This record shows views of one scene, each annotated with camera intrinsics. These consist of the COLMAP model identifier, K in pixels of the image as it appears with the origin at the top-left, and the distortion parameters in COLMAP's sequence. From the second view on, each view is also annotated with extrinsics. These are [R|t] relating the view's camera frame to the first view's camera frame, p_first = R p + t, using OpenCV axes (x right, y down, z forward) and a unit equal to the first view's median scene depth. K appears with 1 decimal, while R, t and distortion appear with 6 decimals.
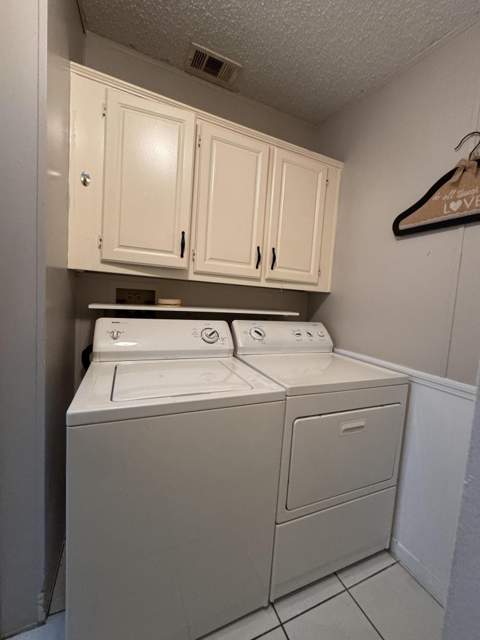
lens RADIAL K [[255.4, 0, 240.0], [0, 255.4, 320.0], [0, 0, 1]] dist [-0.006982, 0.000280]
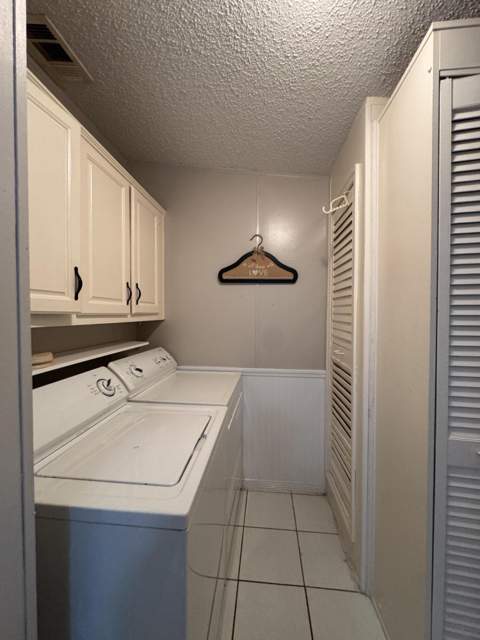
lens RADIAL K [[255.4, 0, 240.0], [0, 255.4, 320.0], [0, 0, 1]] dist [-0.006982, 0.000280]
pose [[0.491008, -0.083944, 0.867101, -0.579875], [0.098501, 0.994313, 0.040482, -0.144912], [-0.865568, 0.065533, 0.496484, 0.159088]]
